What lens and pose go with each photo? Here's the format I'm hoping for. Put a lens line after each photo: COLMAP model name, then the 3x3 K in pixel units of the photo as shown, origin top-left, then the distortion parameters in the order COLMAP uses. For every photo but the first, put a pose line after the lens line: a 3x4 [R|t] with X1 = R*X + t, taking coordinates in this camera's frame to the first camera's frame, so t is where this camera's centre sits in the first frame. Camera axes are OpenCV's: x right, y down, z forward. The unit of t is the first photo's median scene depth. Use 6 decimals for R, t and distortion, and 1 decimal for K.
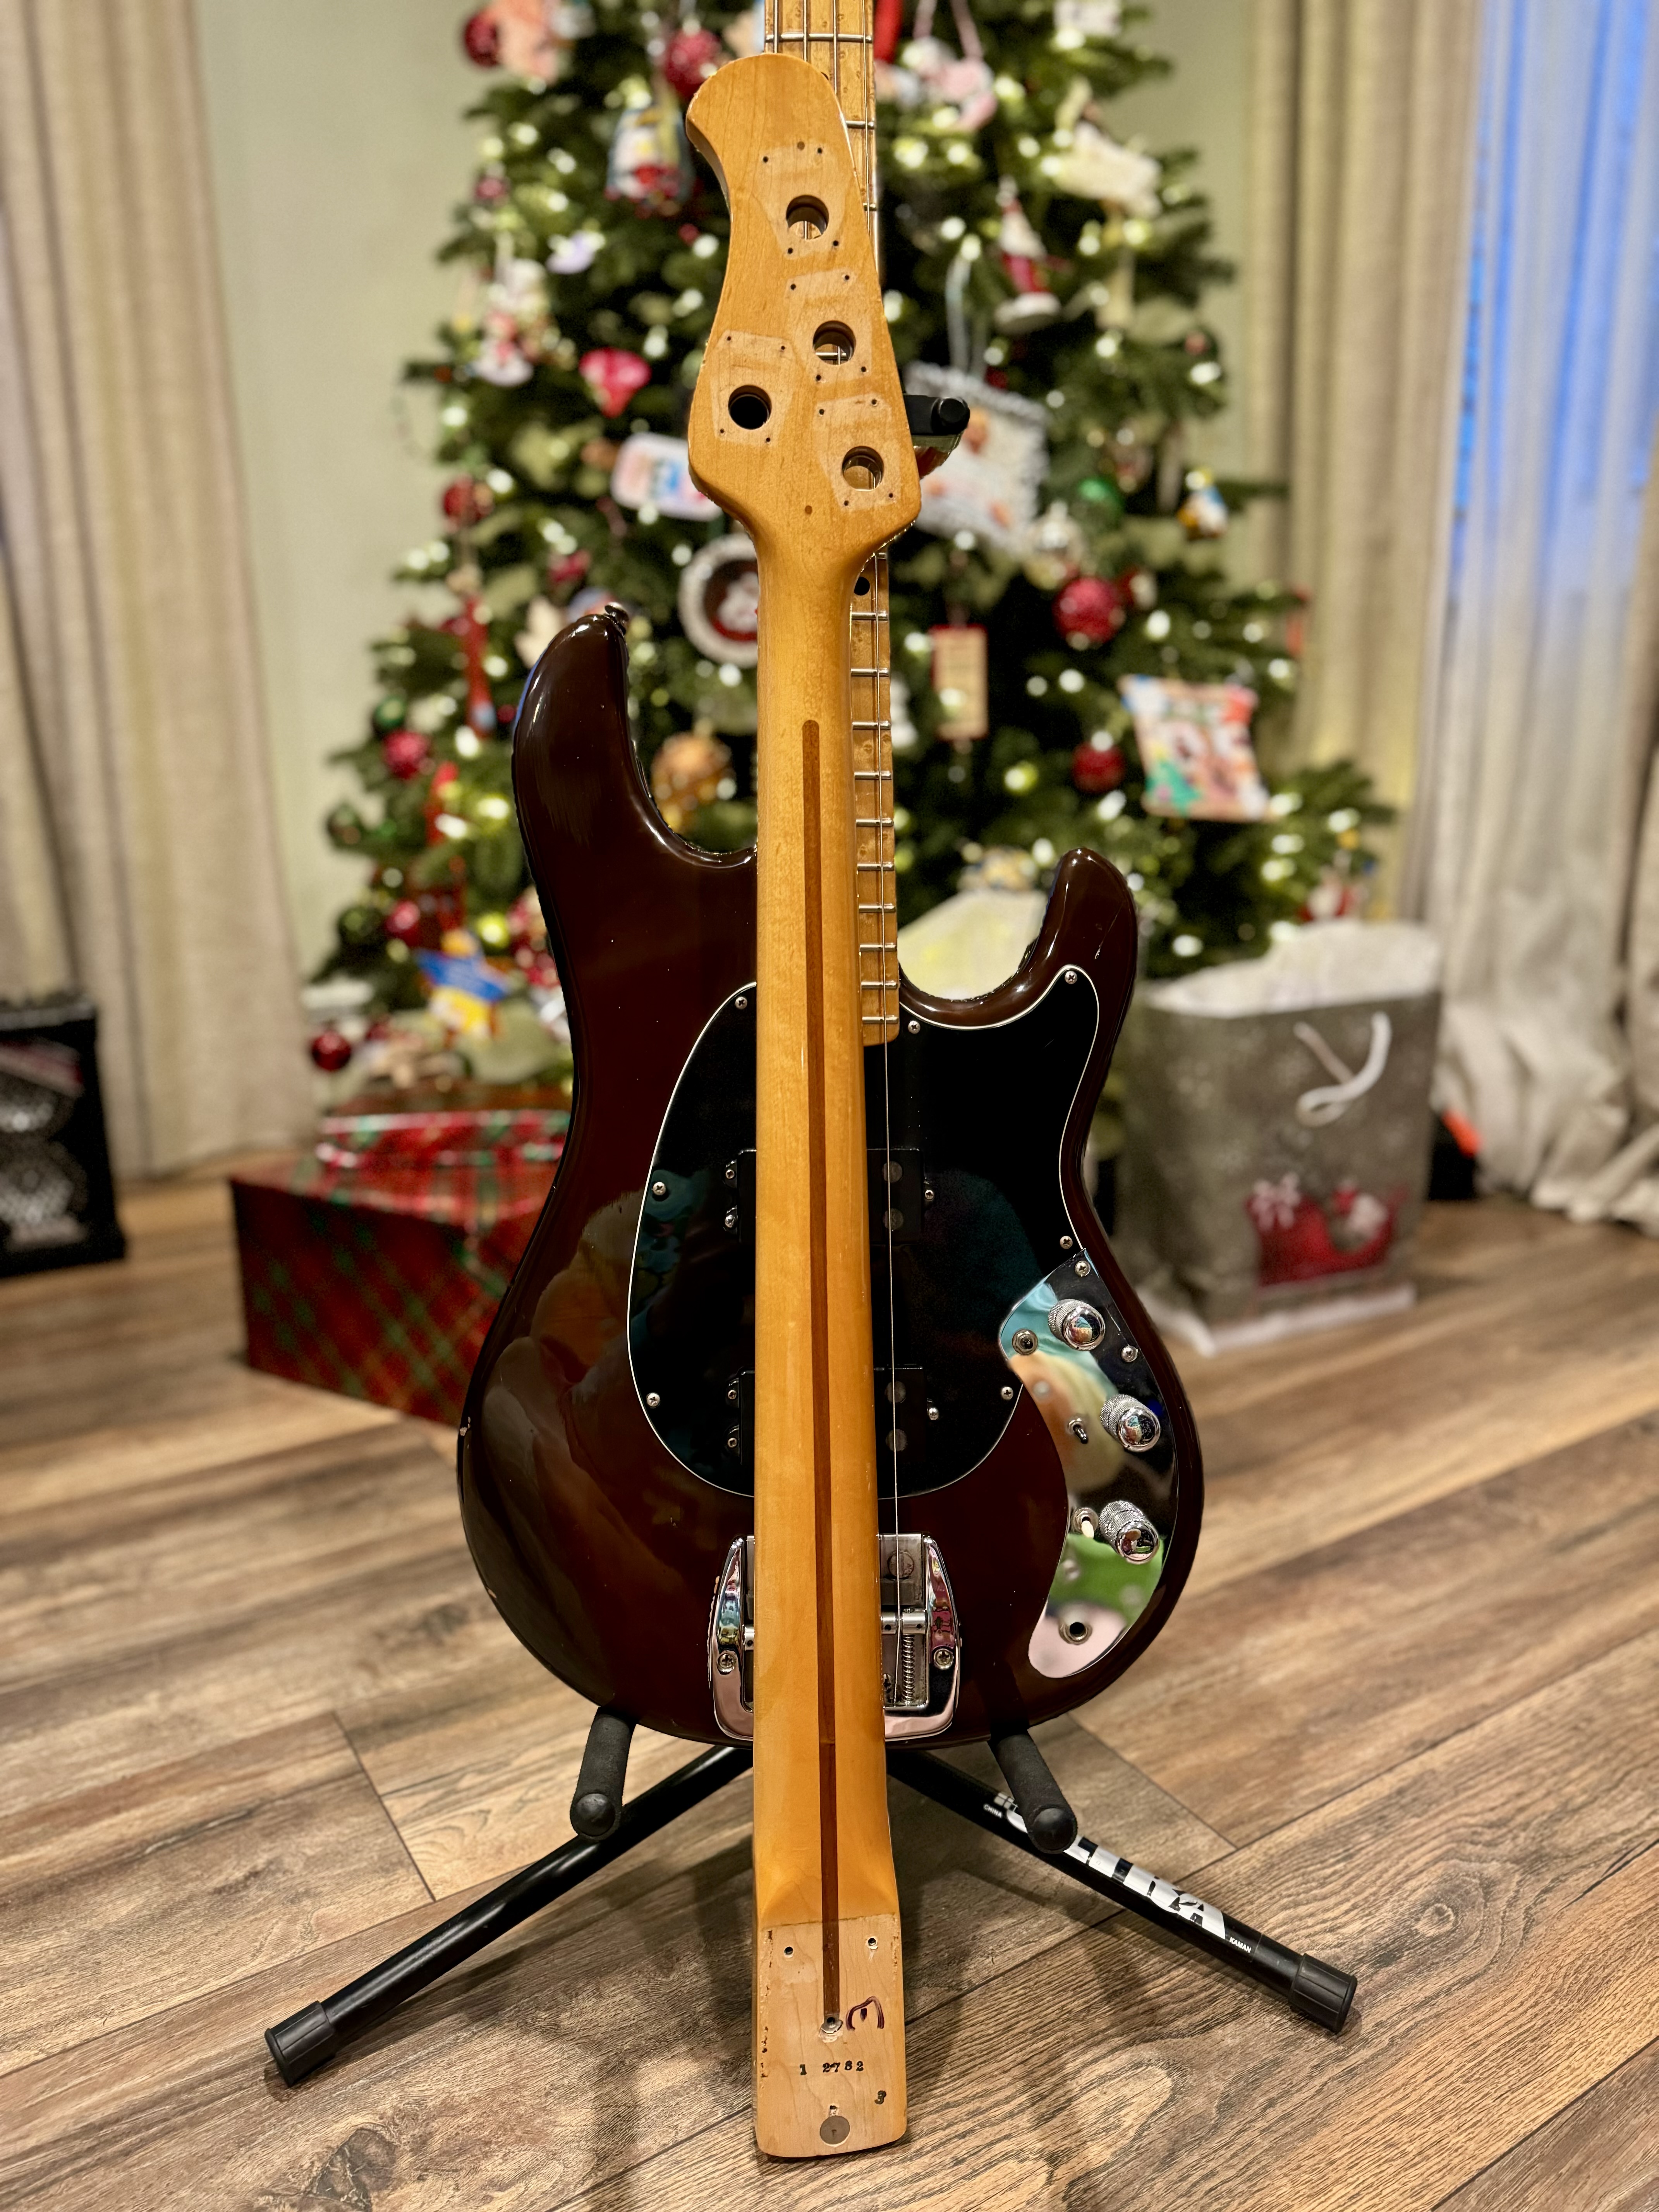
lens RADIAL K [[1567.1, 0, 835.0], [0, 1567.1, 1116.6], [0, 0, 1]] dist [0.013386, -0.043835]
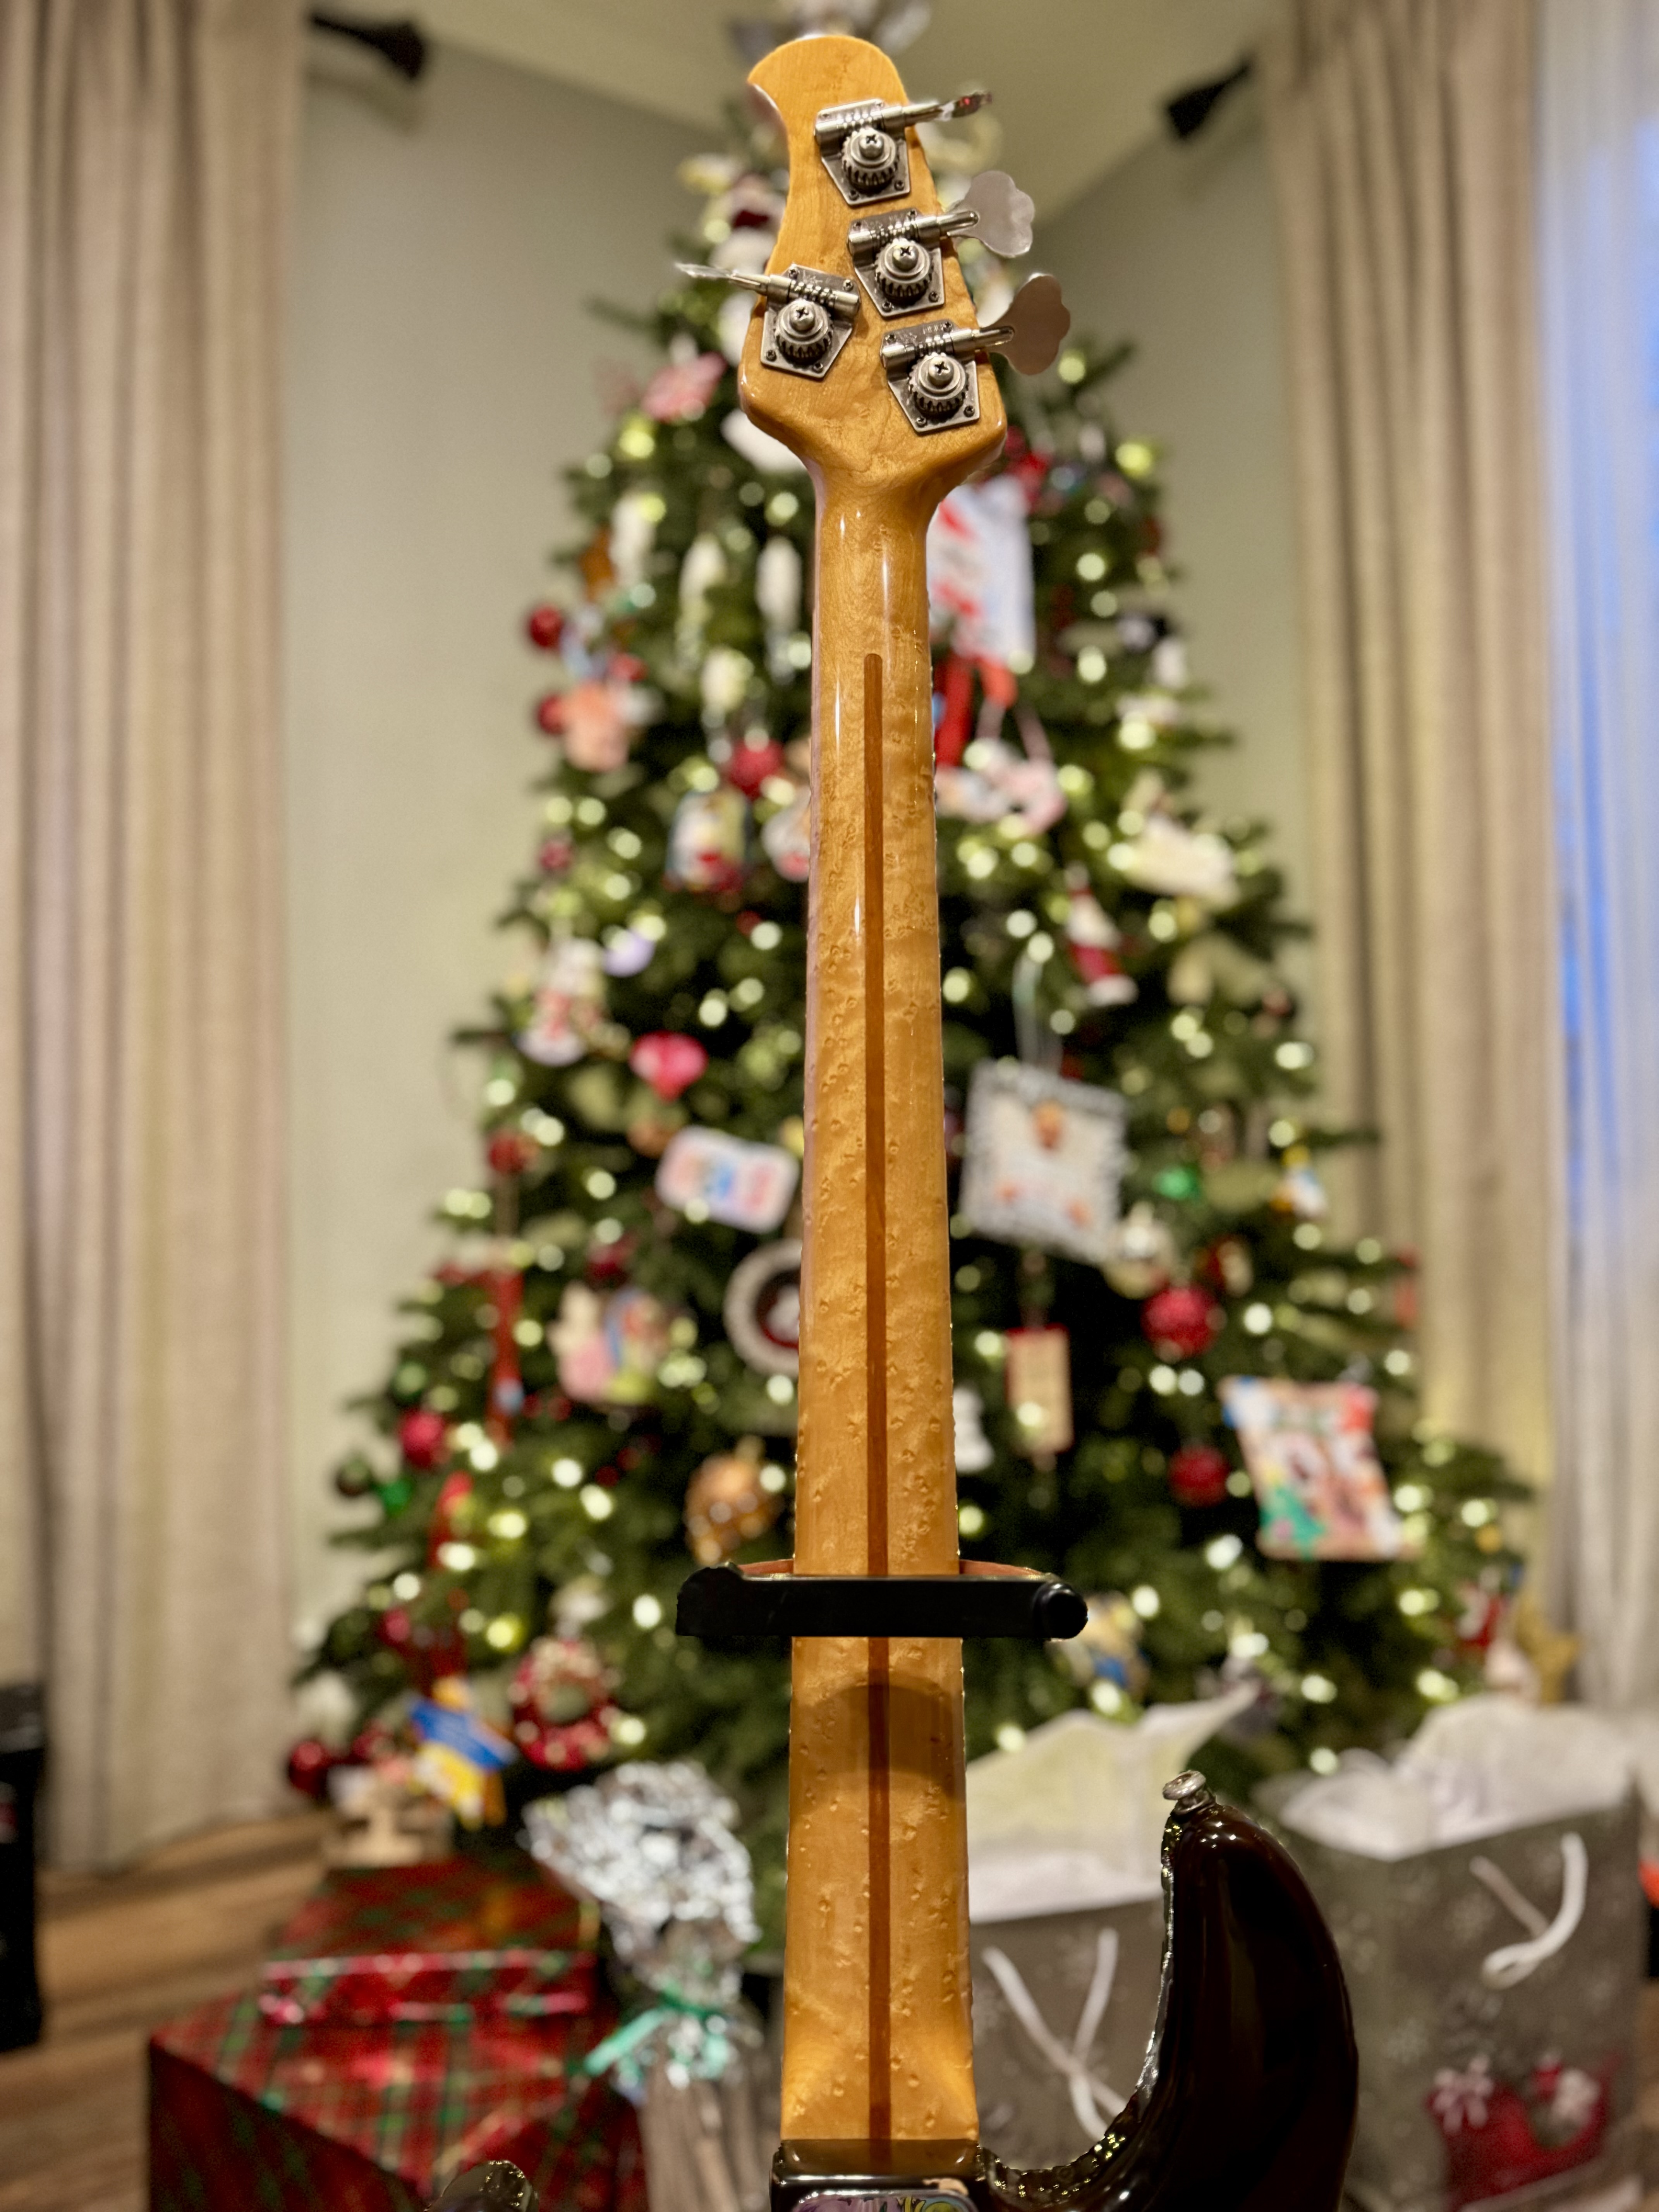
lens RADIAL K [[1578.3, 0, 834.1], [0, 1578.3, 1102.6], [0, 0, 1]] dist [0.018025, -0.023978]
pose [[0.999348, 0.003650, -0.035933, -0.004862], [-0.013064, 0.964050, -0.265398, -0.197875], [0.033672, 0.265694, 0.963469, 0.089500]]
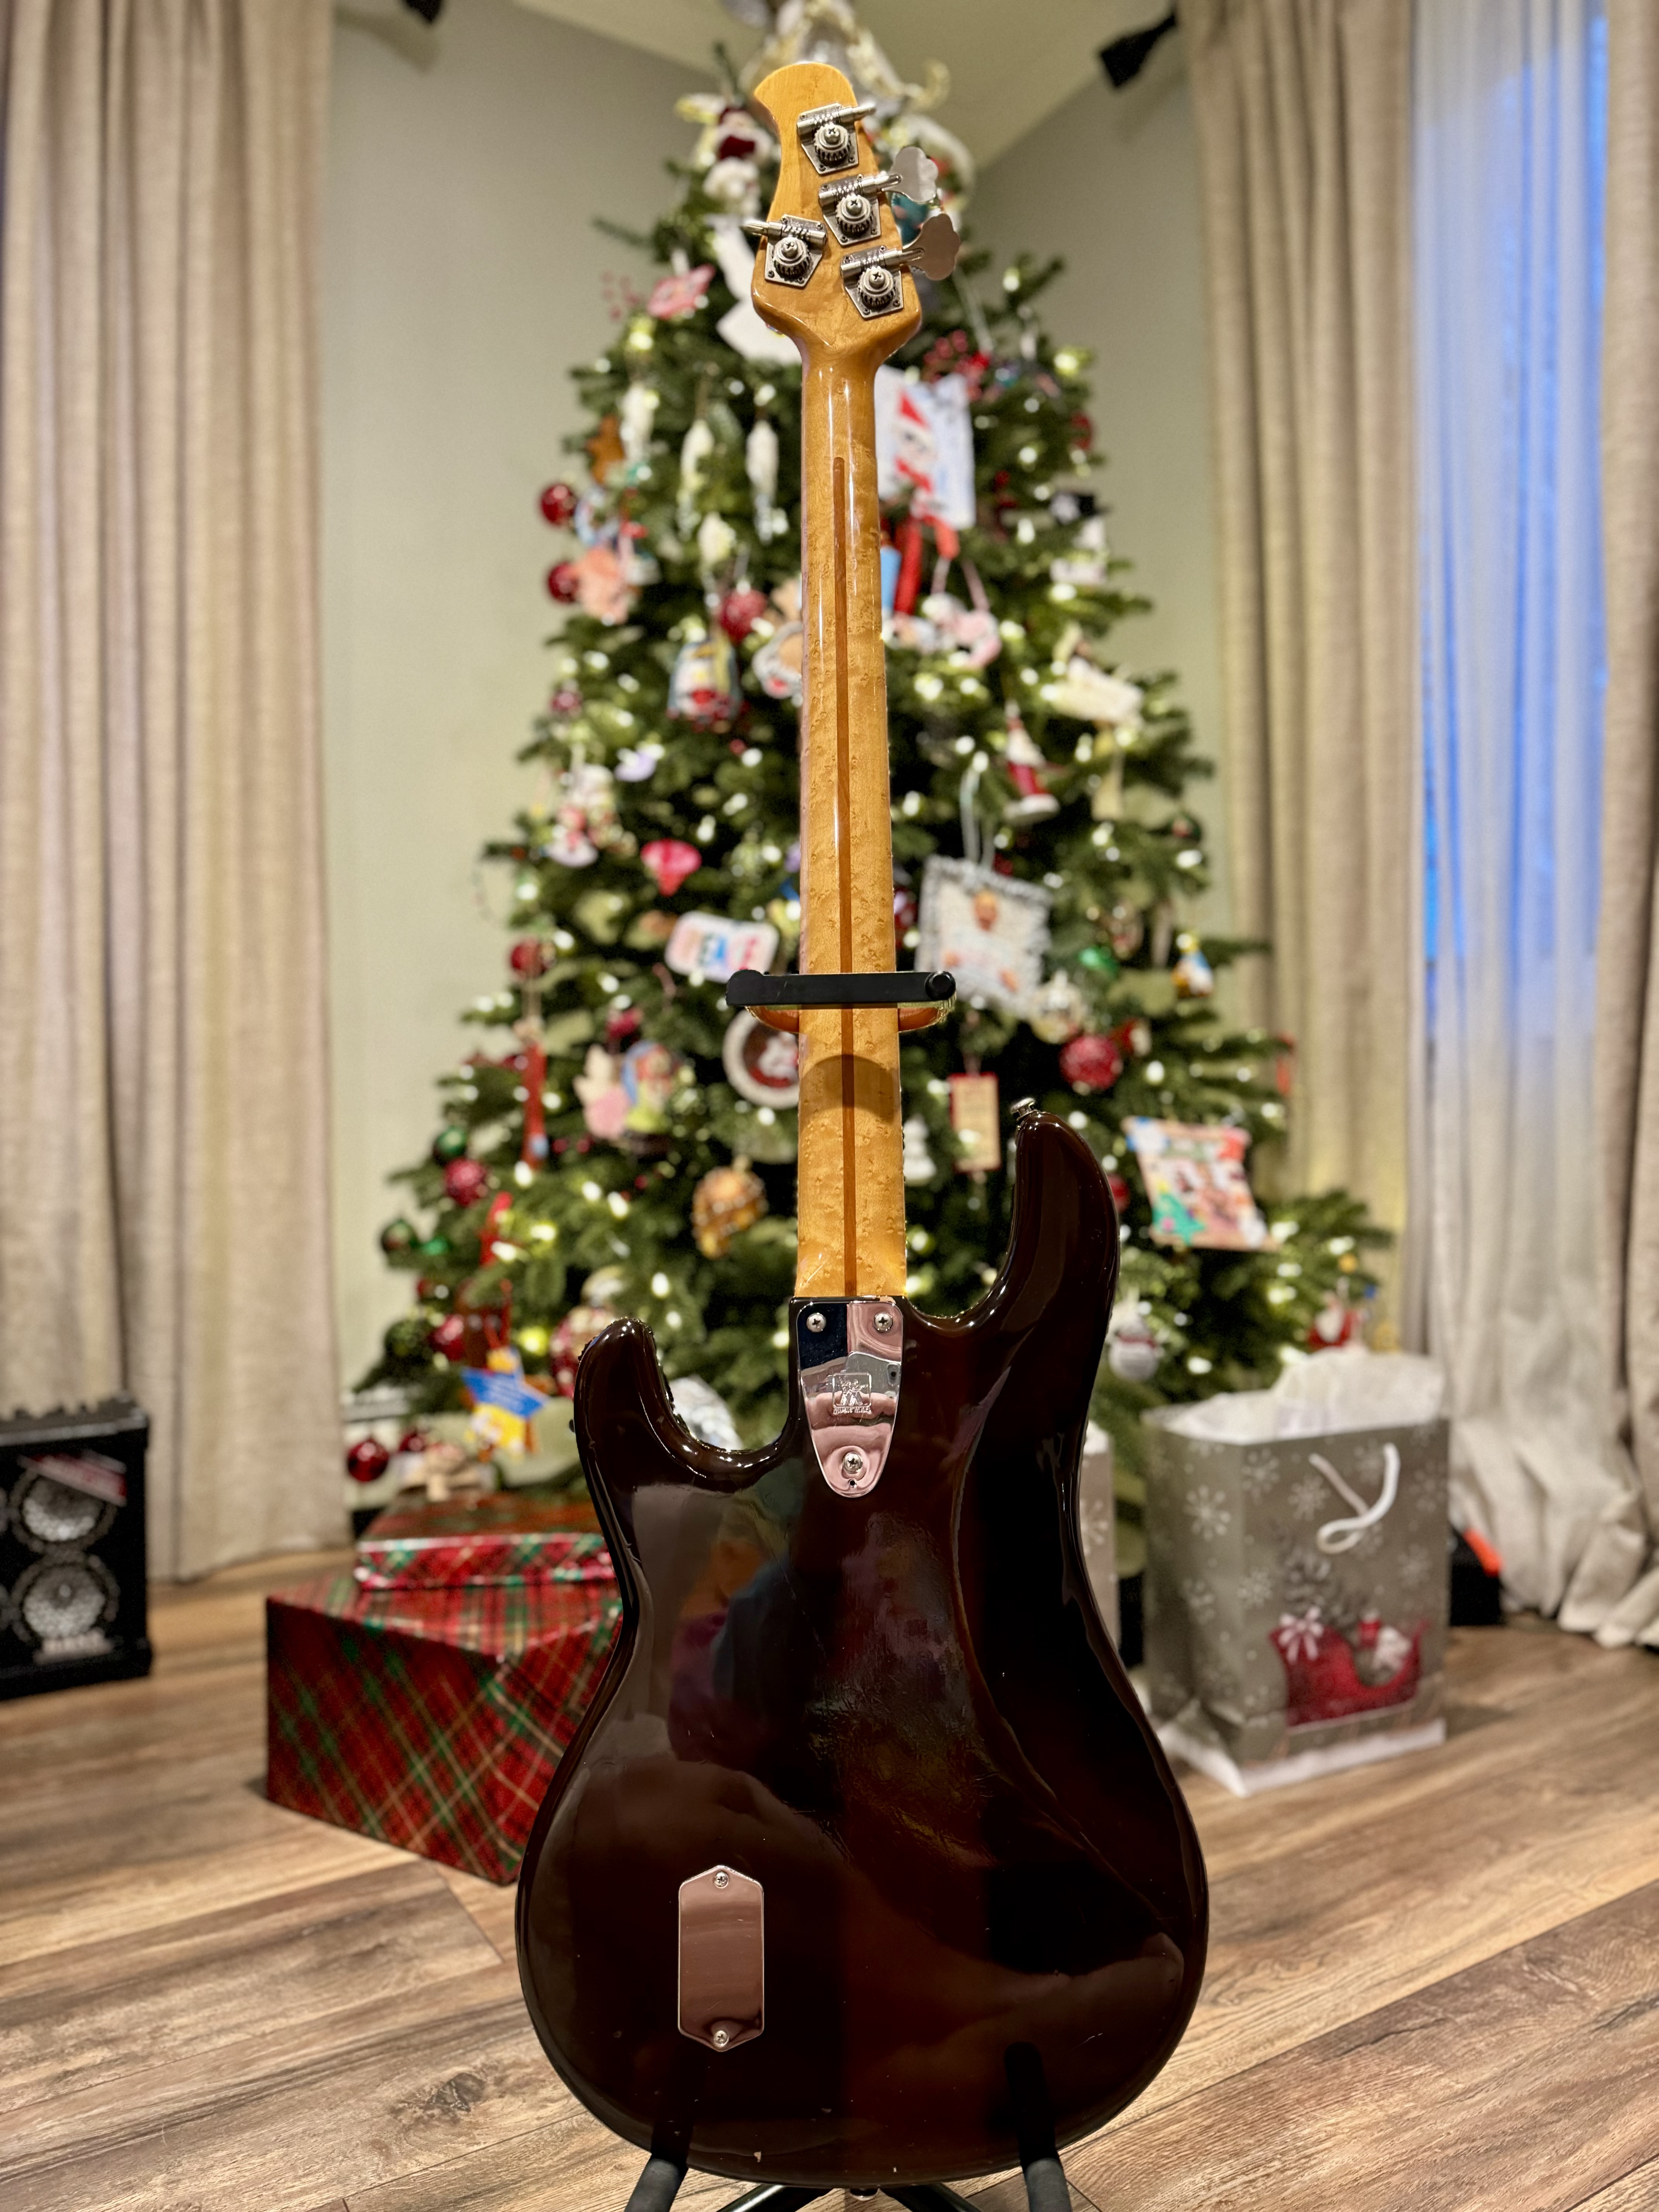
lens RADIAL K [[1565.4, 0, 833.0], [0, 1565.4, 1104.6], [0, 0, 1]] dist [0.030973, -0.035934]
pose [[0.999893, 0.005153, -0.013695, -0.005232], [-0.008276, 0.971004, -0.238919, -0.029273], [0.012066, 0.239007, 0.970943, -0.062805]]
